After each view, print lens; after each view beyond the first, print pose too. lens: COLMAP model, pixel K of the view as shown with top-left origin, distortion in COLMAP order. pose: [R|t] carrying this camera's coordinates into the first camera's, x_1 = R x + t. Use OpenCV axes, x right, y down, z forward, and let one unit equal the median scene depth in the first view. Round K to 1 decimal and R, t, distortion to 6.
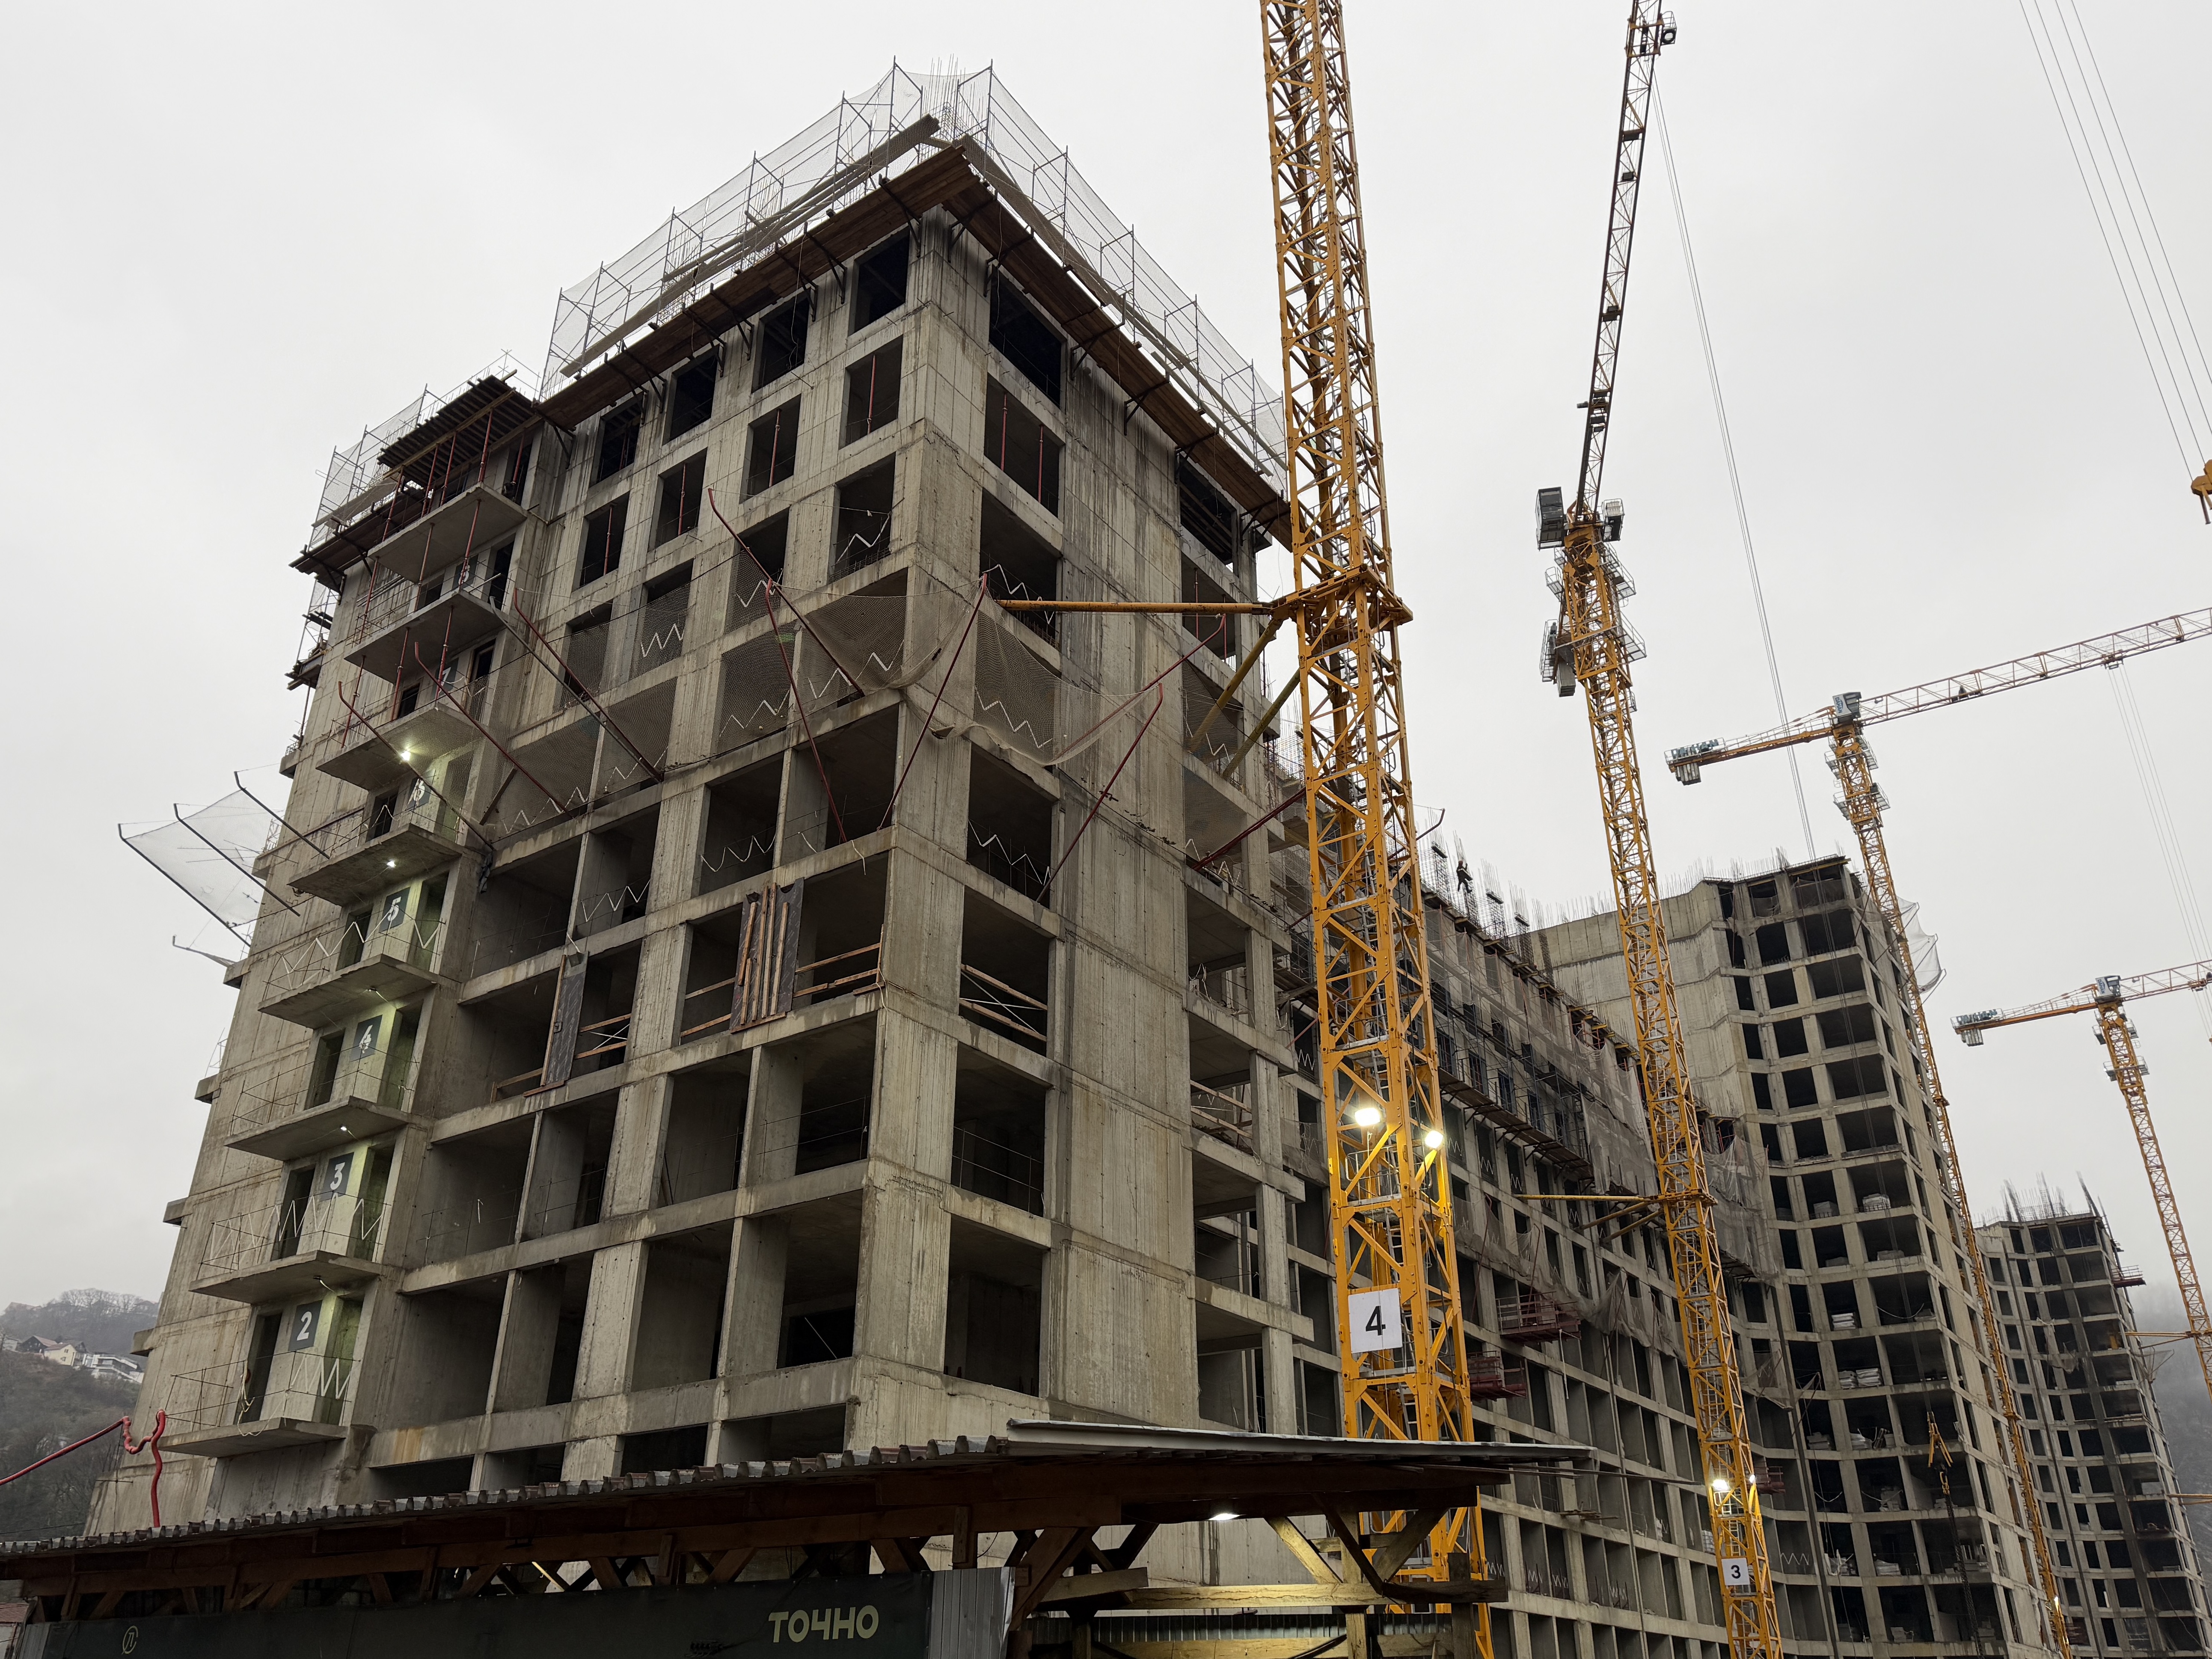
lens RADIAL K [[1740.0, 0, 1106.0], [0, 1740.0, 829.5], [0, 0, 1]] dist [0.023298, -0.002649]
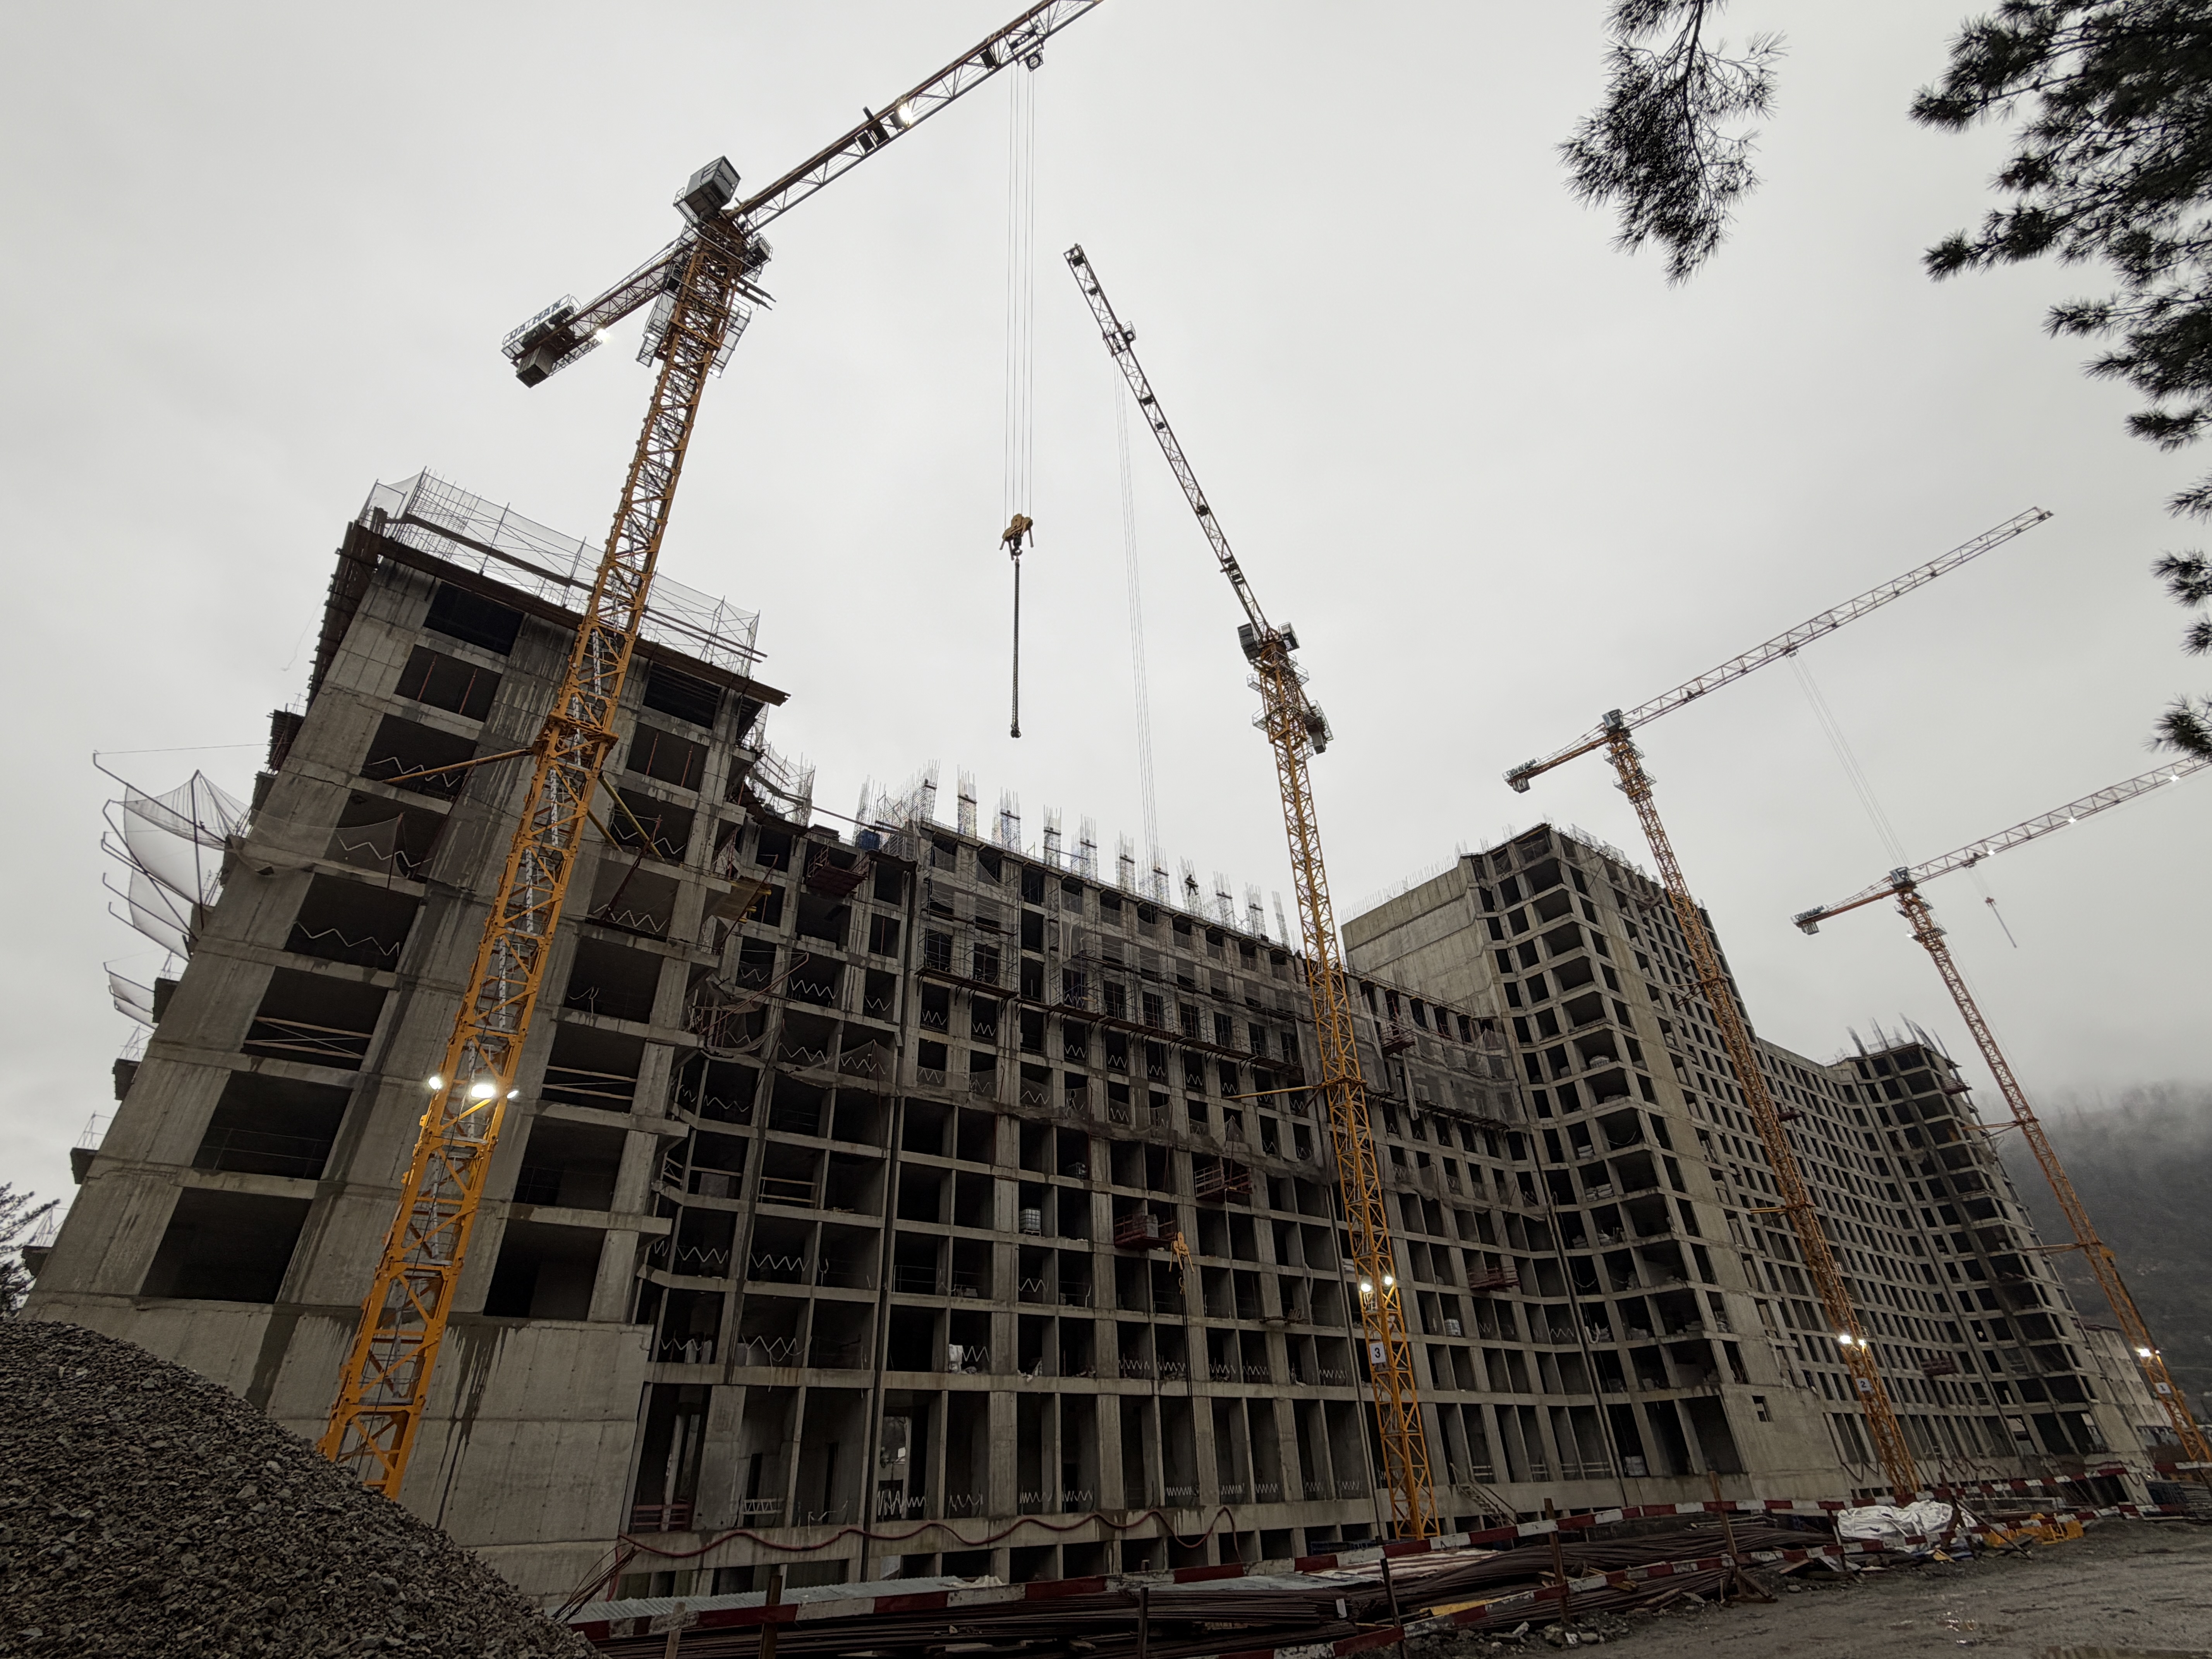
lens RADIAL K [[1049.8, 0, 1109.2], [0, 1049.8, 798.6], [0, 0, 1]] dist [0.008759, -0.000390]
pose [[0.959264, -0.193070, -0.206243, 0.252839], [0.171065, 0.977945, -0.119835, 0.037088], [0.224831, 0.079673, 0.971135, 0.070298]]
